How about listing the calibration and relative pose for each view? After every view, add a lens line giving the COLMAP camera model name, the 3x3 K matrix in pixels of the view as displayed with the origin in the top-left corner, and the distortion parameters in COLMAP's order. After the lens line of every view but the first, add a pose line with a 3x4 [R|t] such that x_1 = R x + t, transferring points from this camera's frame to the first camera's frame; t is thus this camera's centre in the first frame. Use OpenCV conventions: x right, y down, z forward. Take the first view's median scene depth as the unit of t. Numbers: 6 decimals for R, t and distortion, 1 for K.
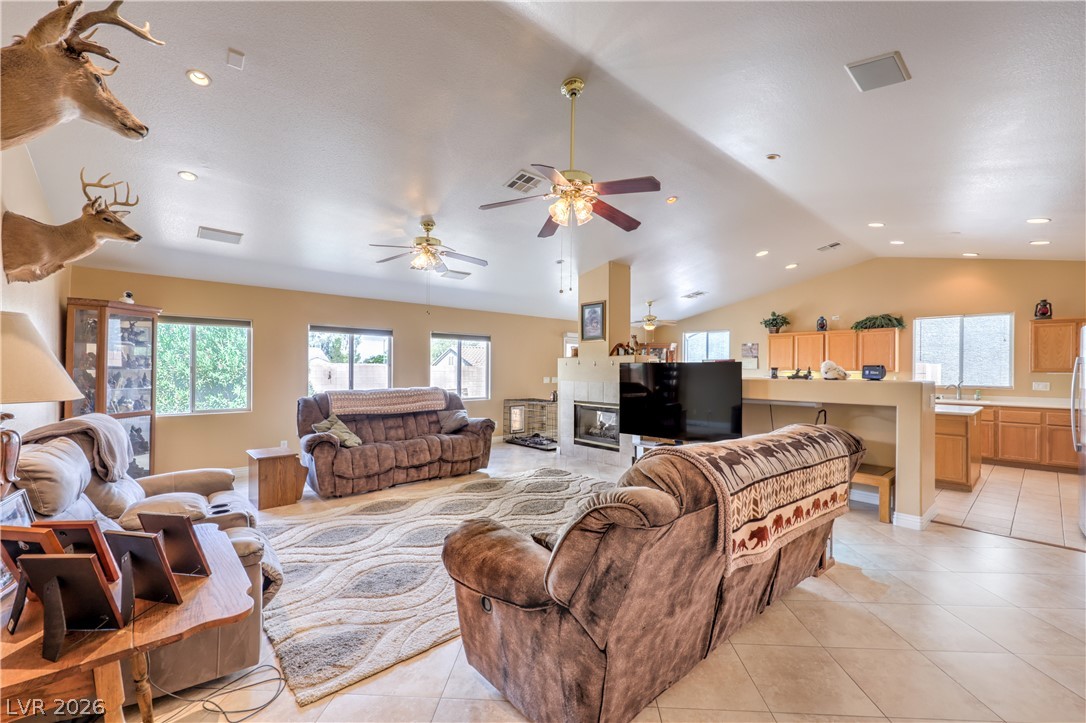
lens RADIAL K [[453.0, 0, 524.0], [0, 453.0, 365.7], [0, 0, 1]] dist [0.000777, 0.000053]
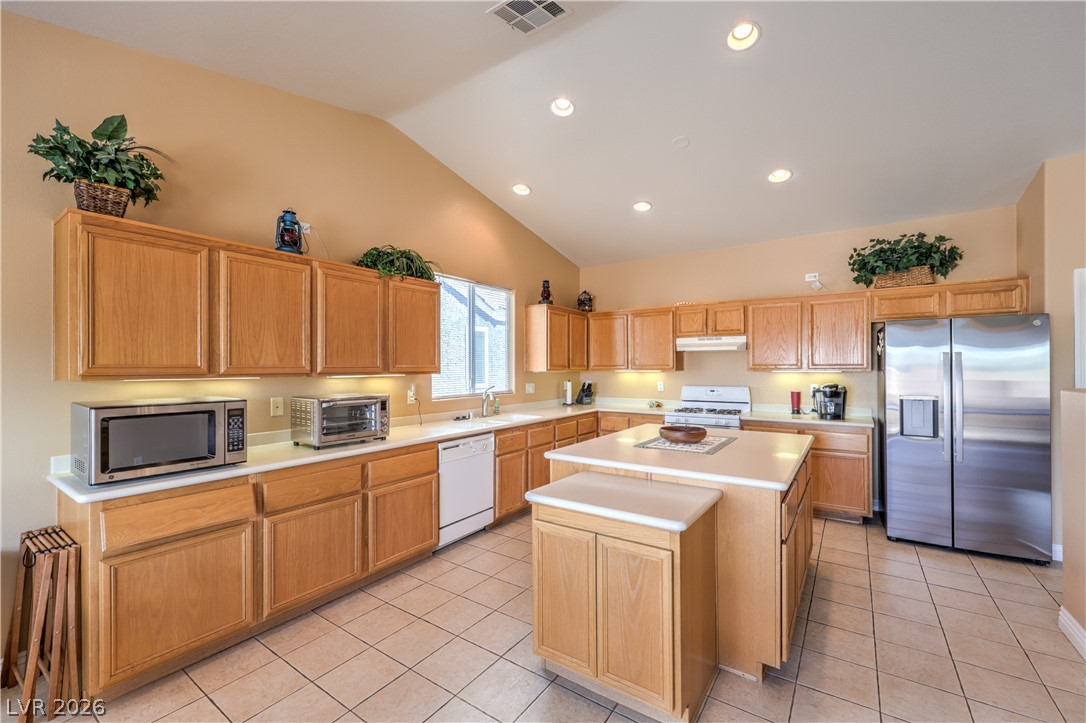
lens RADIAL K [[453.0, 0, 524.0], [0, 453.0, 365.7], [0, 0, 1]] dist [0.000777, 0.000053]
pose [[-0.222503, 0.001863, 0.974930, 0.338545], [-0.004040, 0.999988, -0.002833, 0.001478], [-0.974924, -0.004569, -0.222492, 0.974976]]
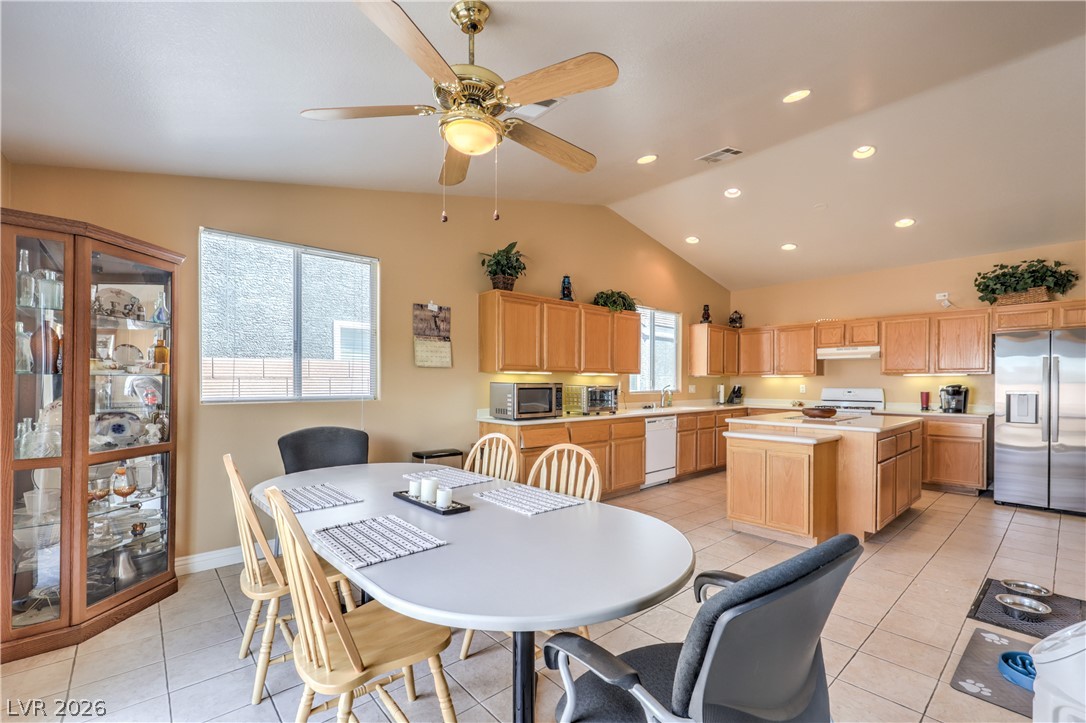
lens RADIAL K [[464.1, 0, 545.2], [0, 464.1, 386.3], [0, 0, 1]] dist [-0.002018, -0.000316]
pose [[-0.011130, -0.011790, 0.999869, 0.114965], [-0.007953, 0.999900, 0.011702, 0.019403], [-0.999906, -0.007822, -0.011222, 1.103275]]
